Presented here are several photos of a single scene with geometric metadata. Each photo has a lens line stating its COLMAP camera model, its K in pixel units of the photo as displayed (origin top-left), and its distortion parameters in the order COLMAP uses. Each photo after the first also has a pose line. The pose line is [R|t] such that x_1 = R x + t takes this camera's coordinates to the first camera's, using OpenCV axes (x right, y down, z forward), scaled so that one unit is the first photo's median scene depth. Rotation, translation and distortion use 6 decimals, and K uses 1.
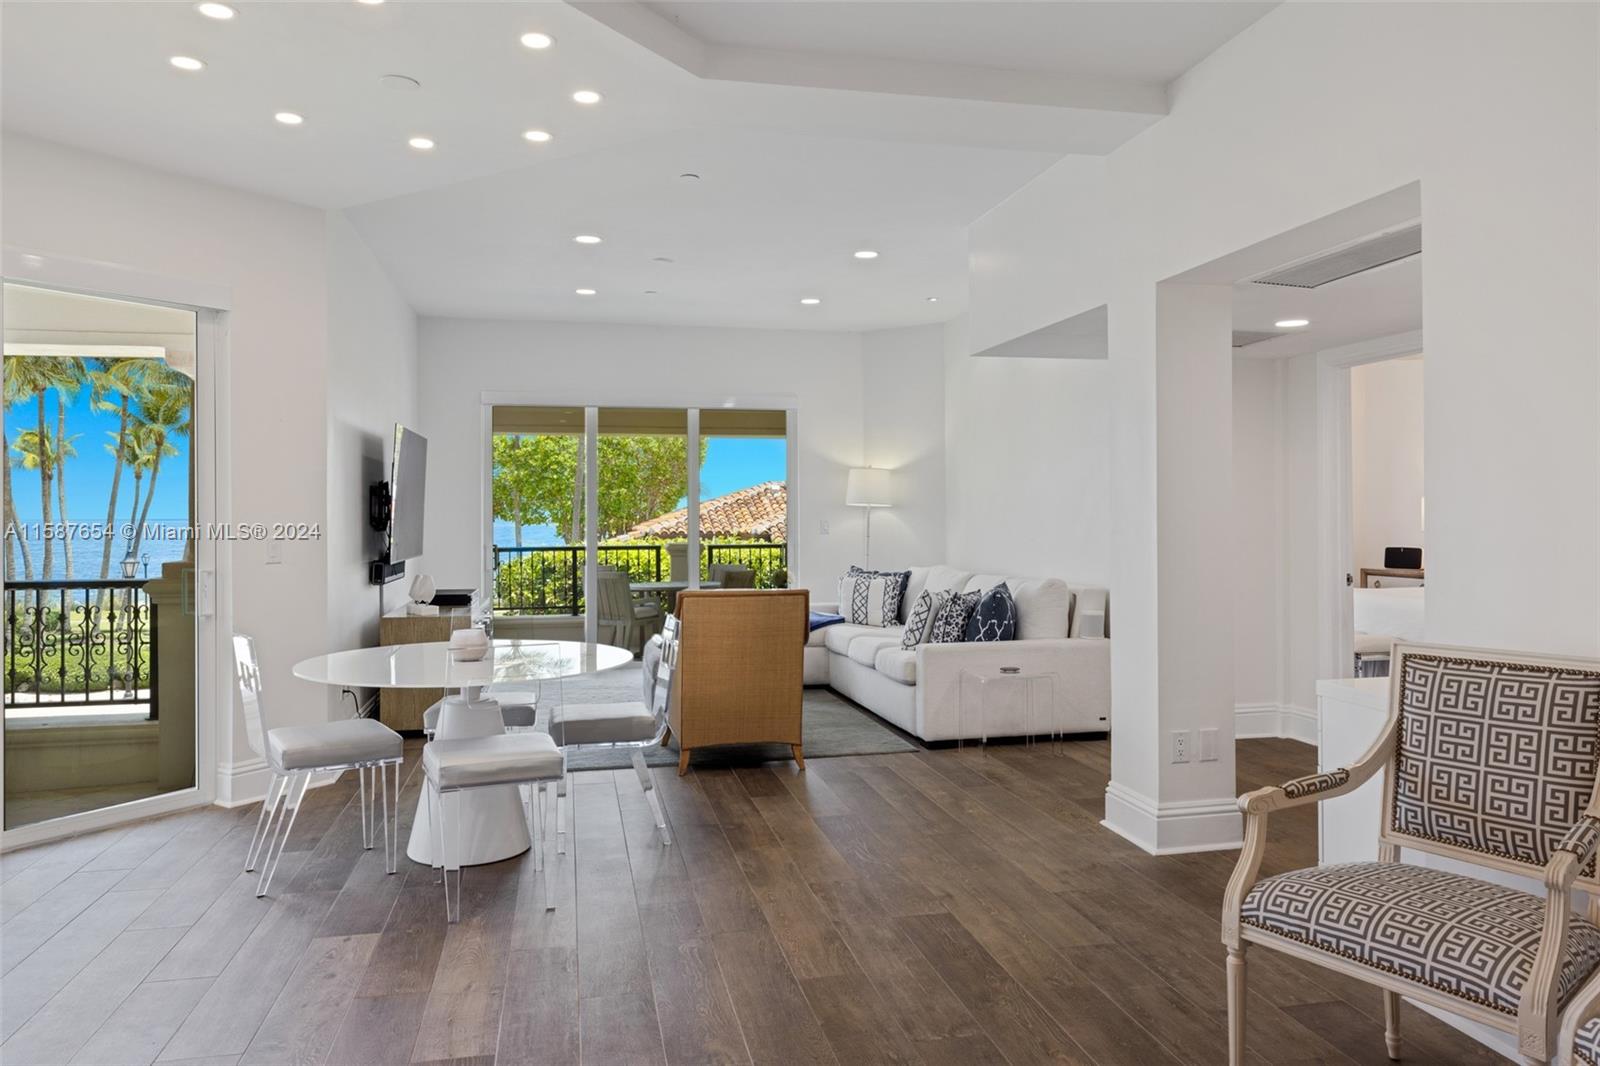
lens RADIAL K [[1129.3, 0, 792.5], [0, 1129.3, 528.8], [0, 0, 1]] dist [-0.004187, 0.005101]
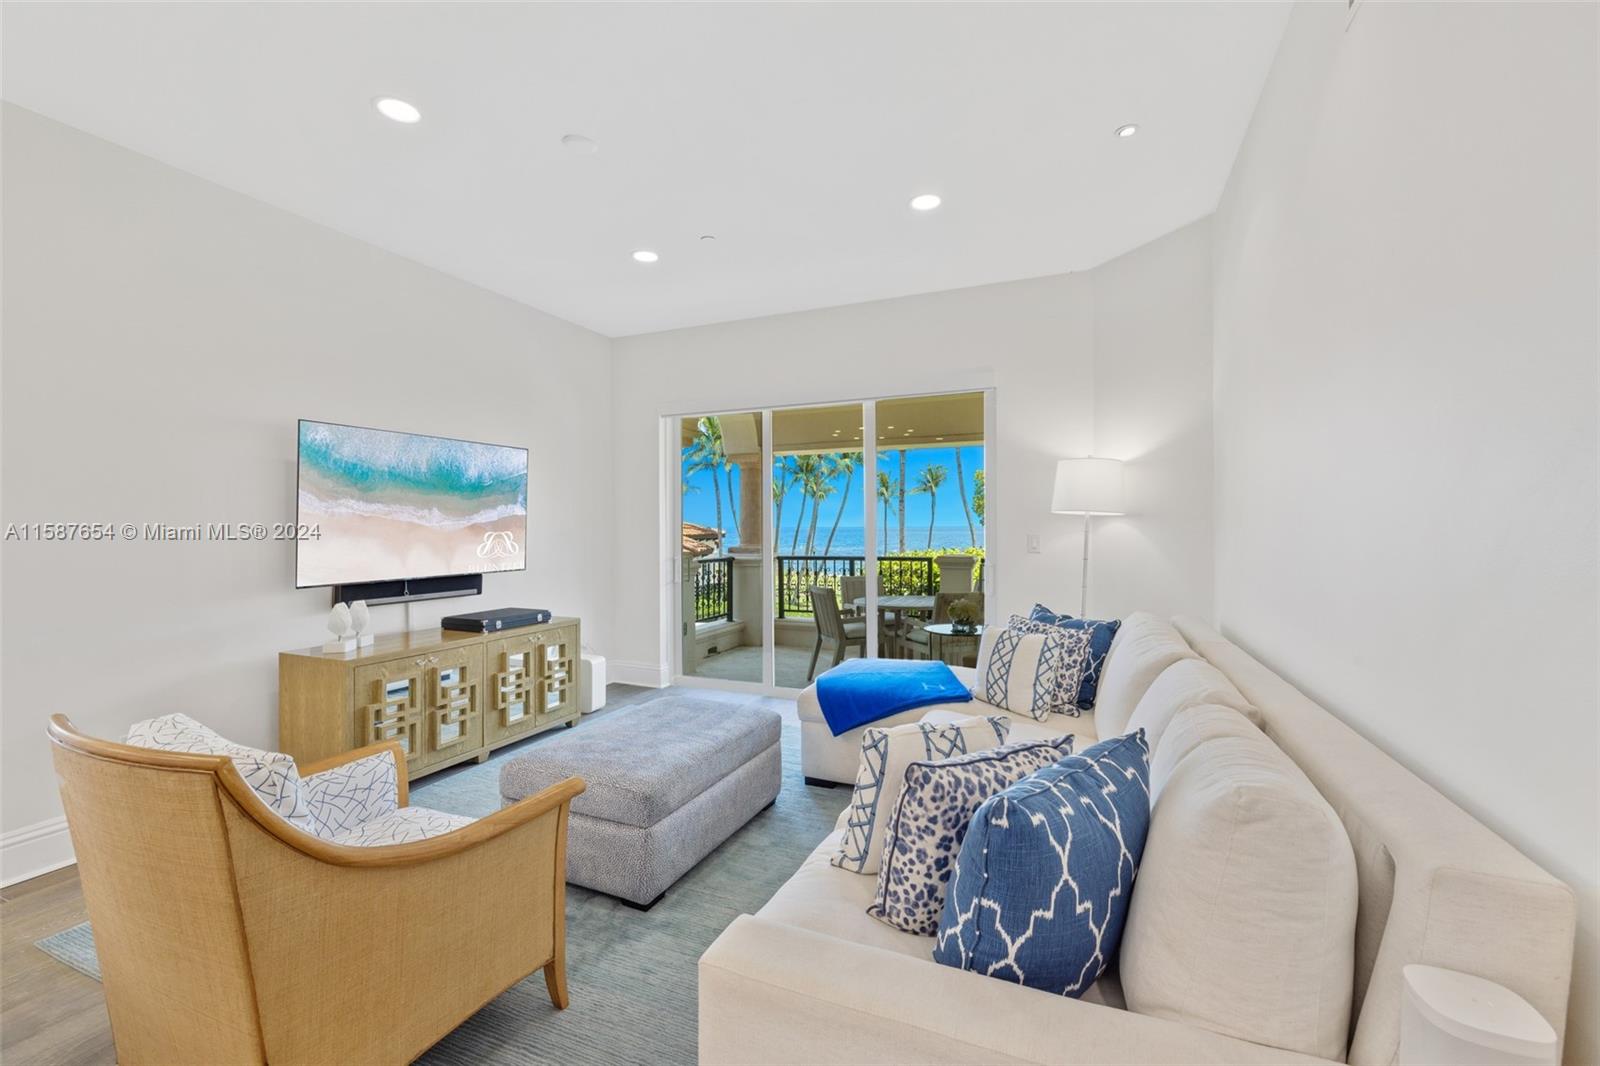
lens RADIAL K [[683.0, 0, 802.6], [0, 683.0, 526.8], [0, 0, 1]] dist [0.001106, 0.000140]
pose [[0.824245, 0.004908, -0.566212, 0.172195], [-0.012012, 0.999889, -0.008819, -0.007757], [0.566106, 0.014071, 0.824212, 0.605742]]
